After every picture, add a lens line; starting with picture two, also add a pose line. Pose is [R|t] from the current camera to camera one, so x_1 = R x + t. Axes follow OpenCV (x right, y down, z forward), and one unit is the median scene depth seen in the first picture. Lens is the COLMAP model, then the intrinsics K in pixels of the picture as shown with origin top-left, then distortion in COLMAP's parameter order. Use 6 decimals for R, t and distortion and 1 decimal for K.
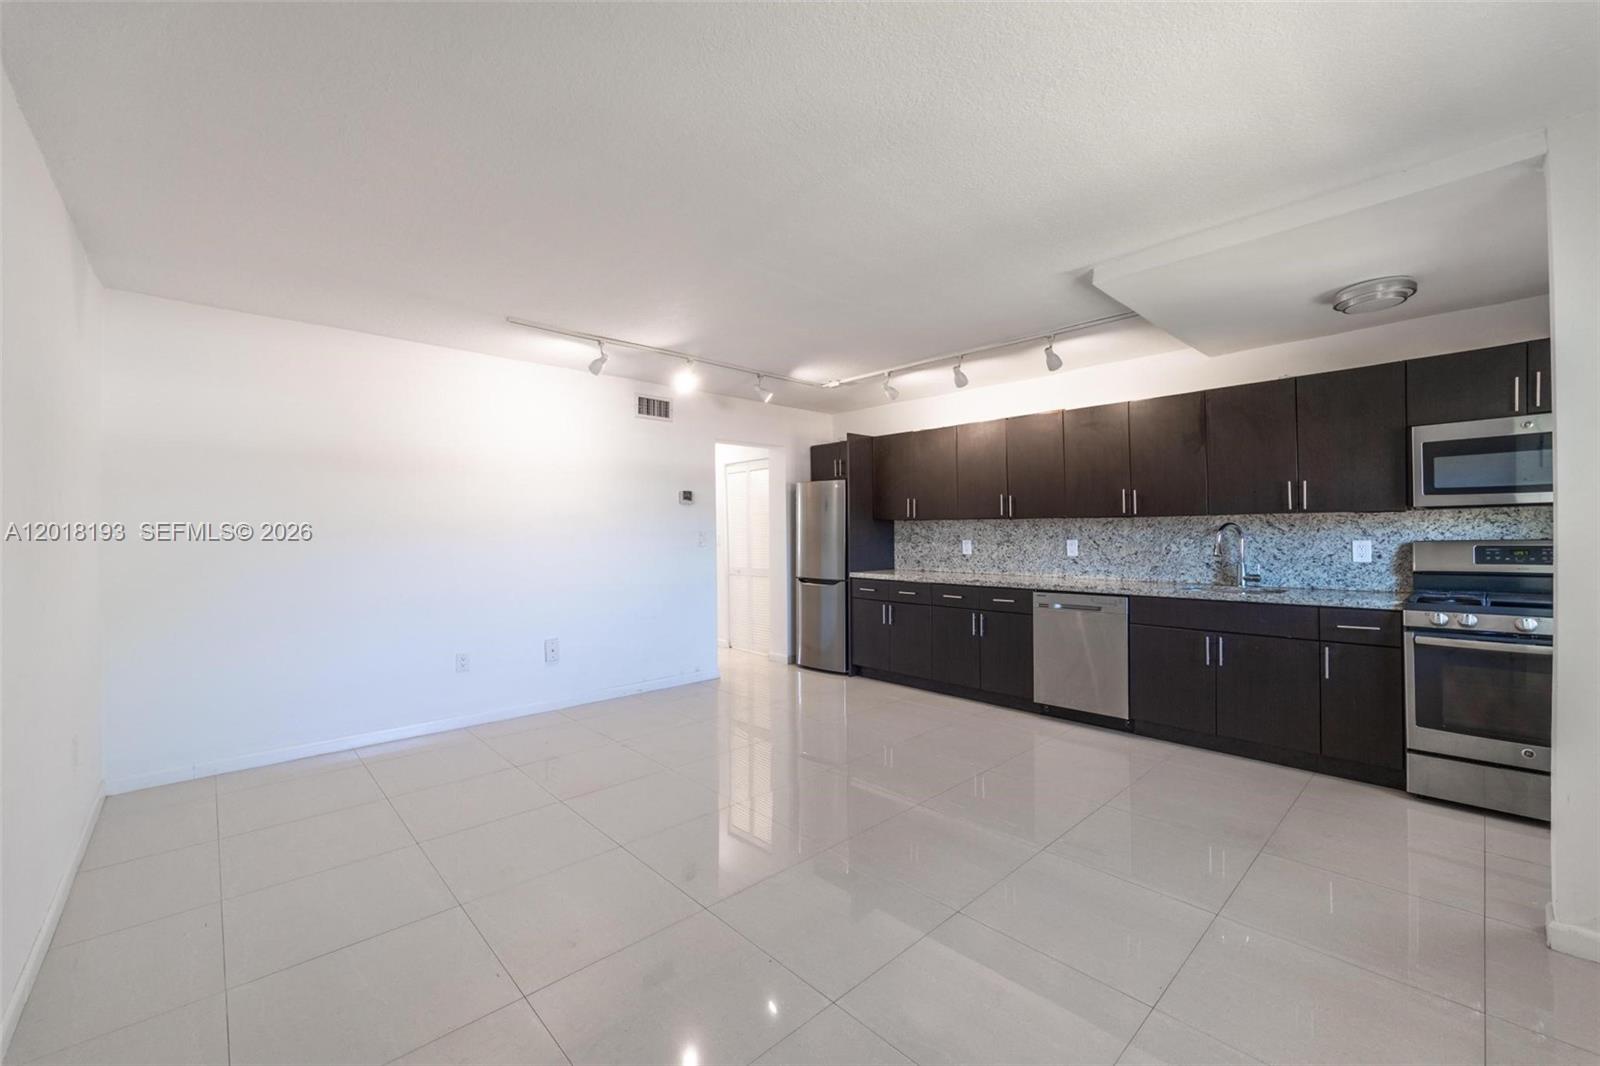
lens RADIAL K [[640.3, 0, 797.0], [0, 640.3, 533.2], [0, 0, 1]] dist [0.001464, 0.000161]
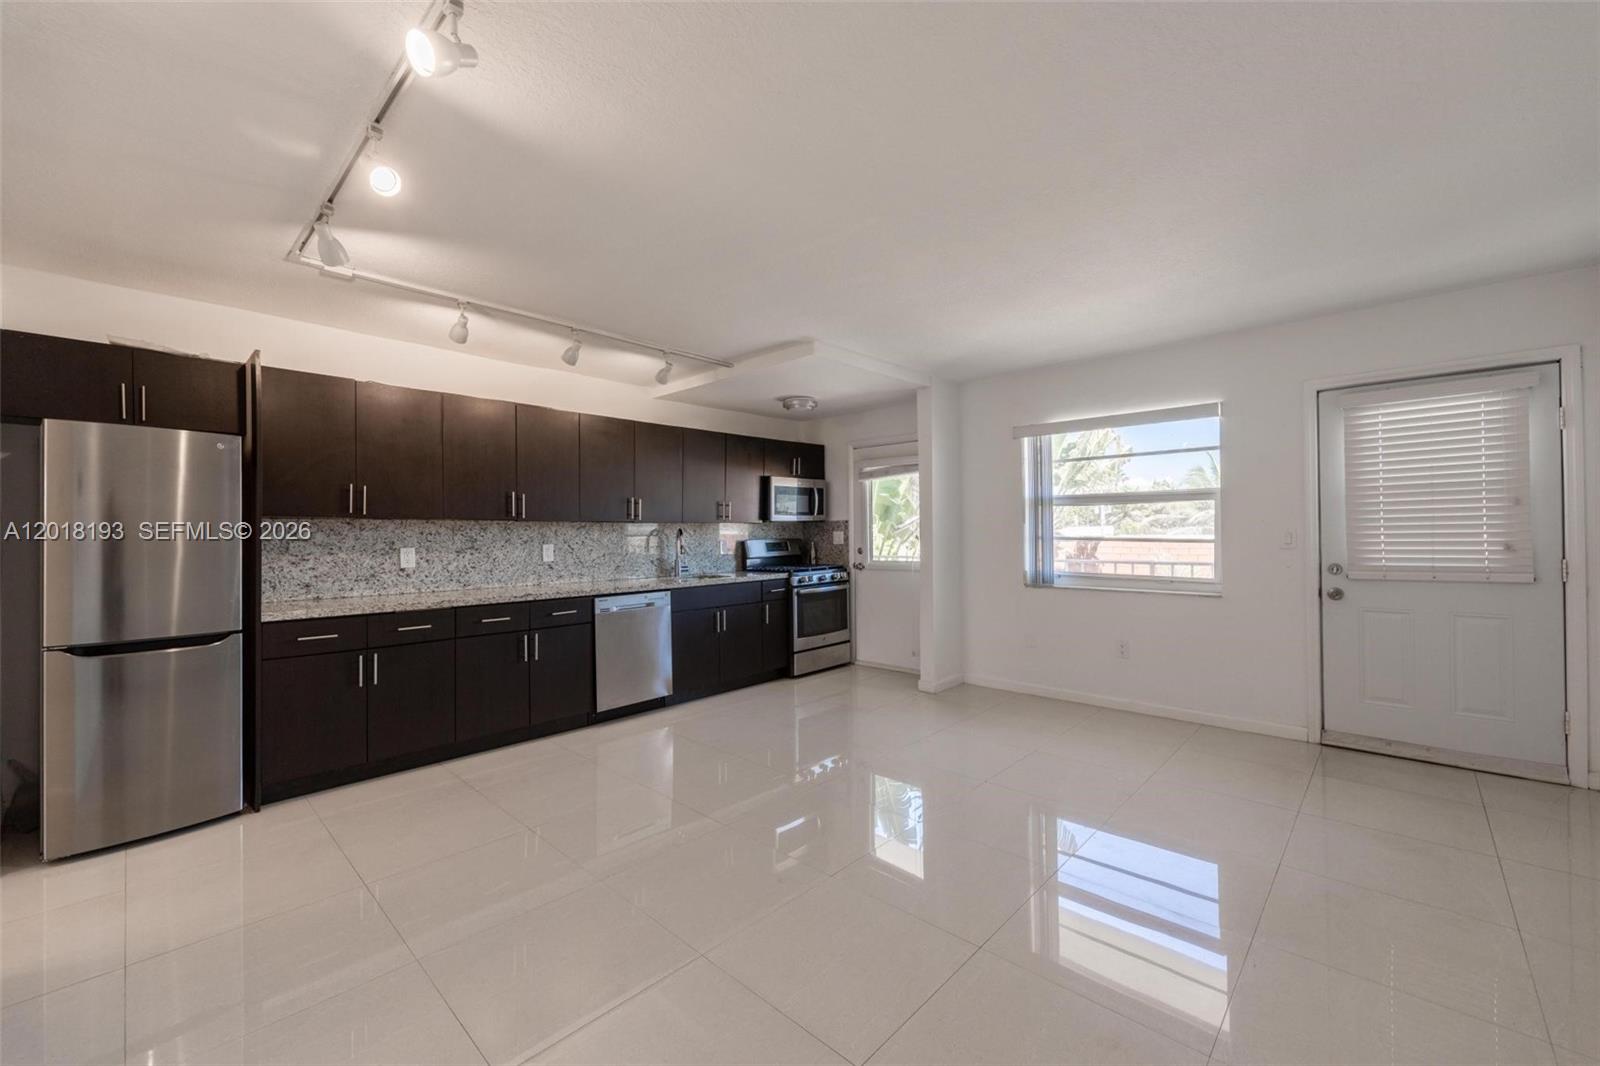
lens RADIAL K [[640.3, 0, 796.9], [0, 640.3, 534.2], [0, 0, 1]] dist [0.001464, 0.000161]
pose [[-0.062407, 0.001031, 0.998050, -0.614419], [0.006681, 0.999977, -0.000615, -0.001926], [-0.998028, 0.006630, -0.062413, 0.764349]]
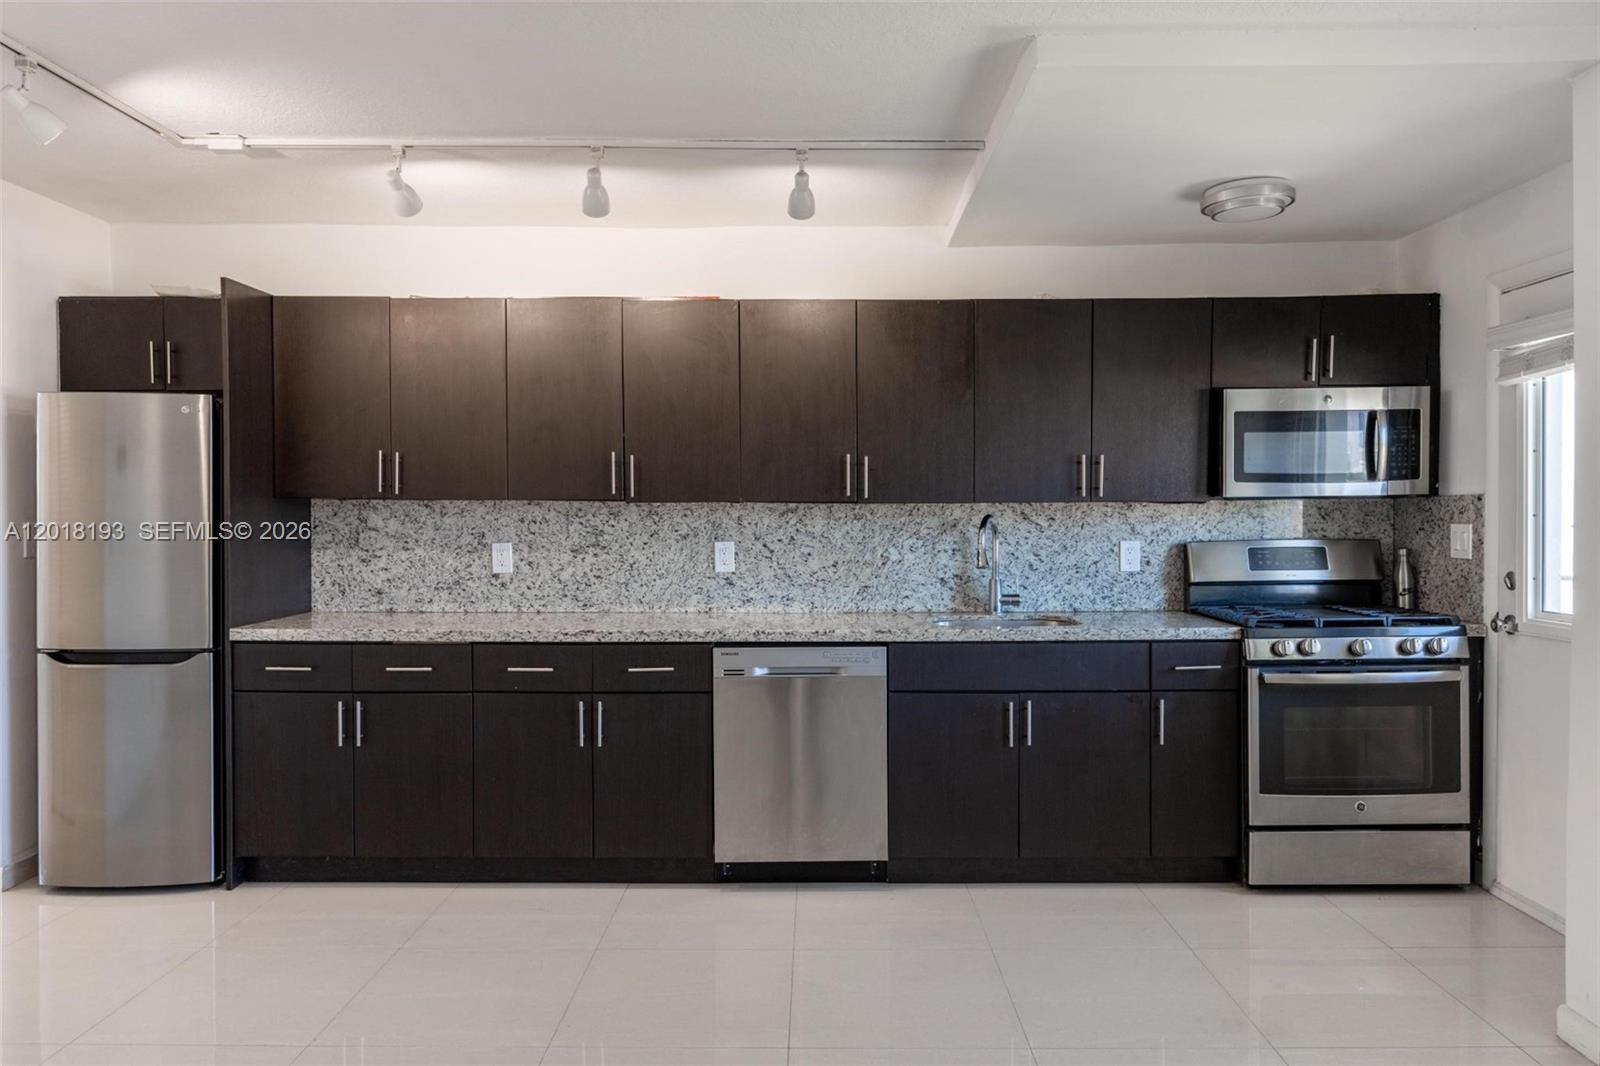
lens RADIAL K [[1102.8, 0, 804.0], [0, 1102.8, 526.0], [0, 0, 1]] dist [0.001231, 0.001588]
pose [[0.687826, -0.006873, 0.725843, -0.220010], [-0.003210, 0.999917, 0.012509, -0.016355], [-0.725869, -0.010934, 0.687746, 0.348699]]
